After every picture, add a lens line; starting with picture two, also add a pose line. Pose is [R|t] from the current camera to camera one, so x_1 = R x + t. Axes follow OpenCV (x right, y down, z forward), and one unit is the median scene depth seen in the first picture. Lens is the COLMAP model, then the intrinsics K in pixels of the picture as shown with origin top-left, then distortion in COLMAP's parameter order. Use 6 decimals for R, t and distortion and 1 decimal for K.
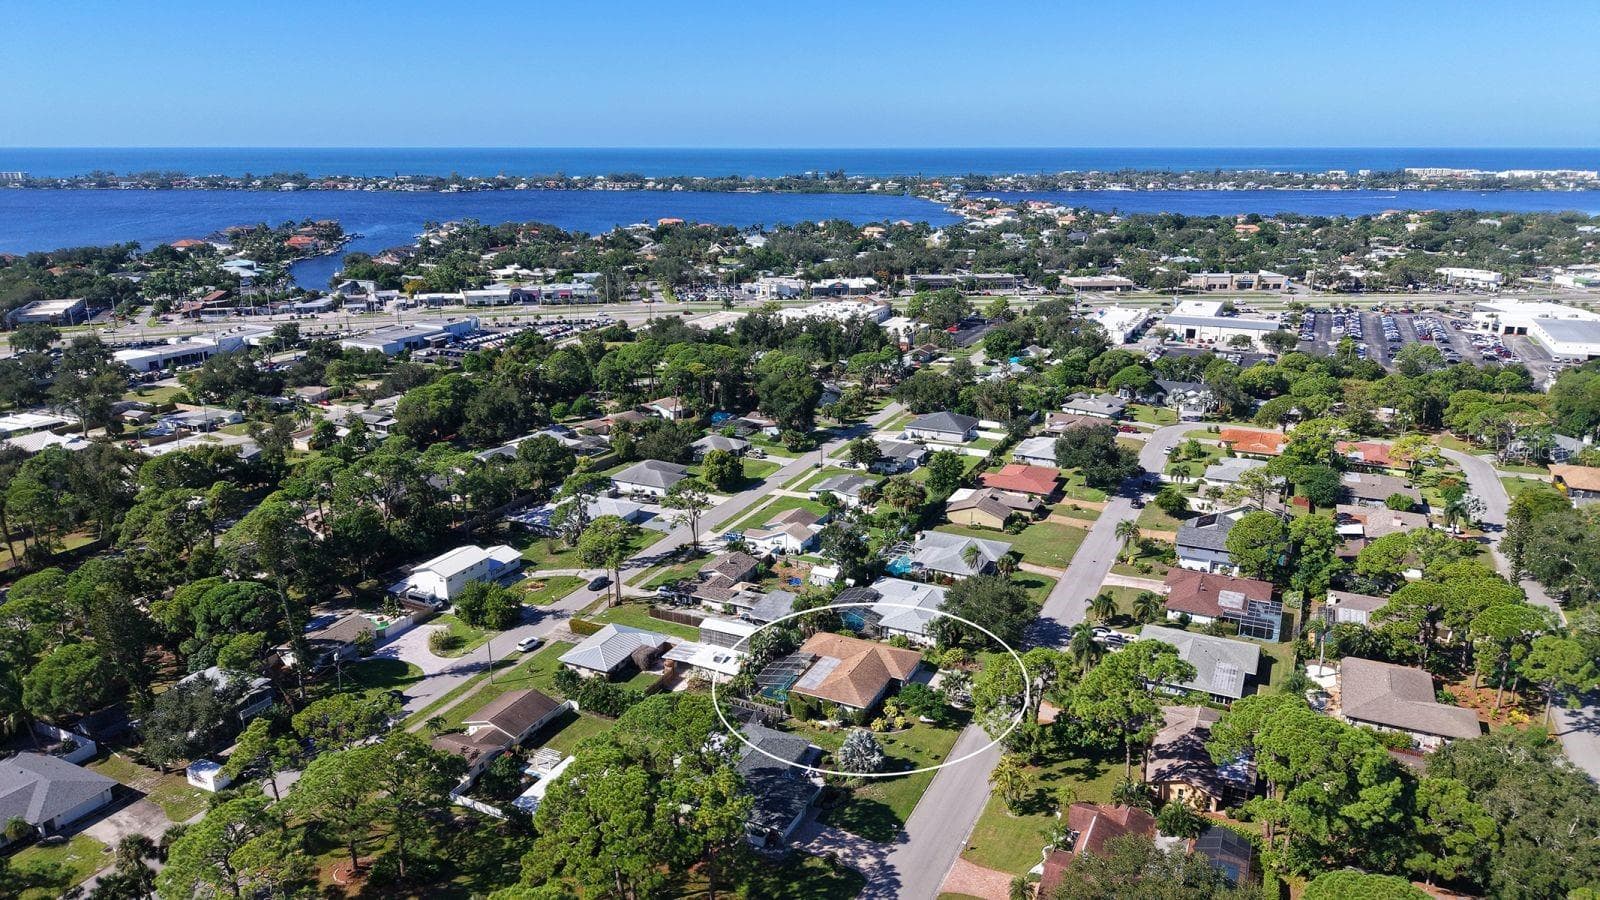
lens RADIAL K [[1075.1, 0, 800.3], [0, 1075.1, 444.8], [0, 0, 1]] dist [0.028098, -0.025466]
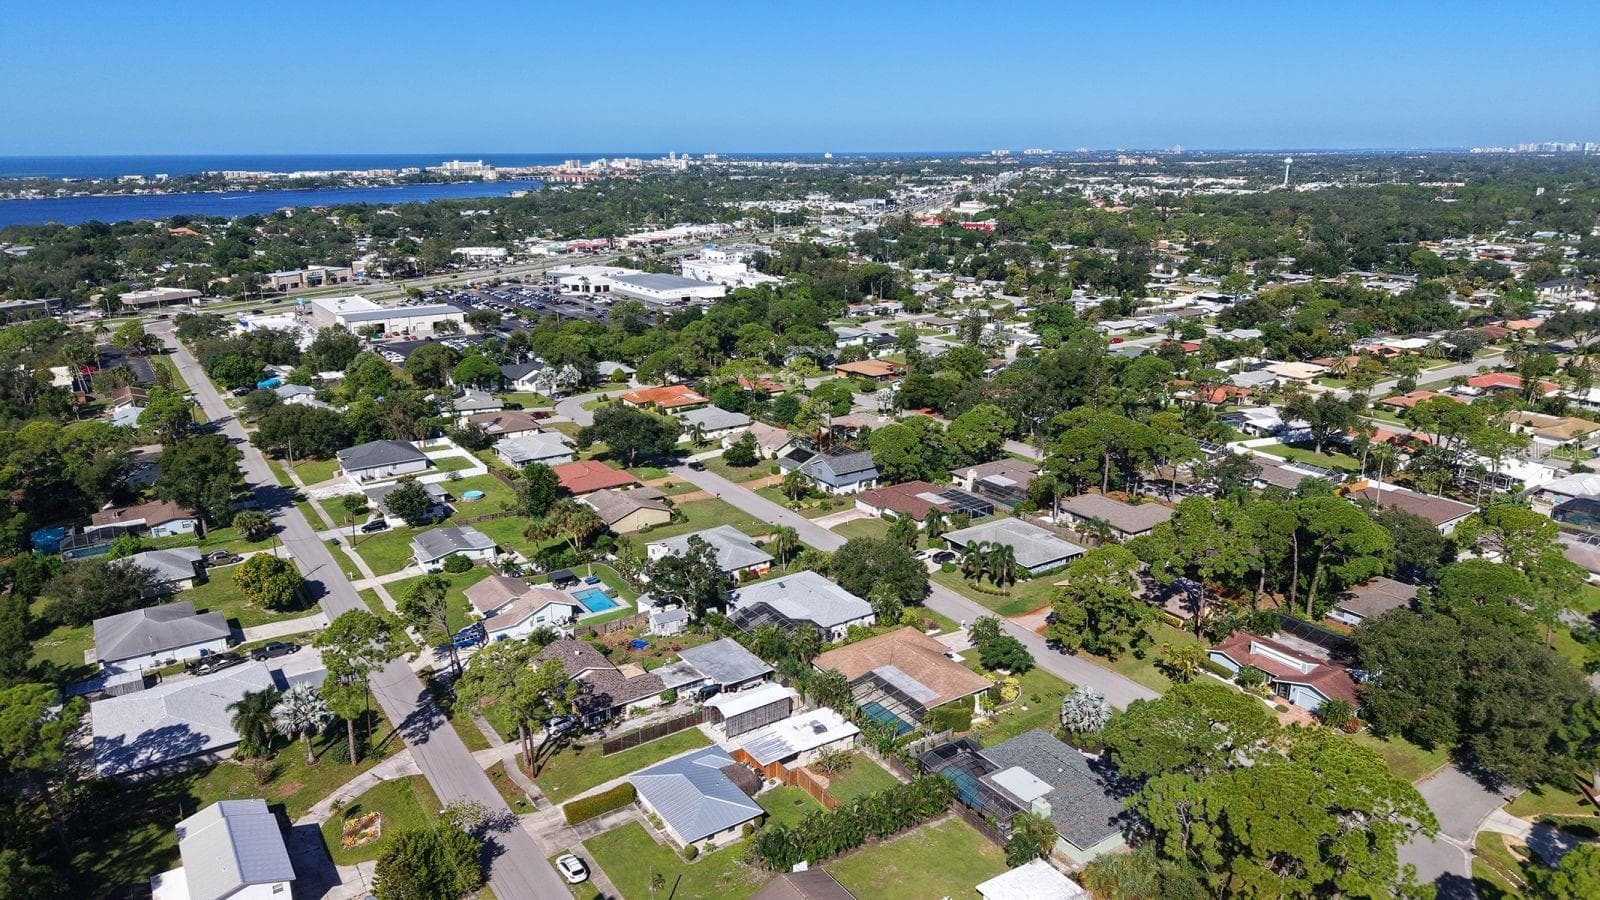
lens RADIAL K [[1075.1, 0, 798.5], [0, 1075.1, 447.7], [0, 0, 1]] dist [0.028098, -0.025466]
pose [[0.501696, -0.233952, 0.832807, -0.482262], [0.237928, 0.962921, 0.127172, -0.069145], [-0.831680, 0.134347, 0.538758, 0.401647]]
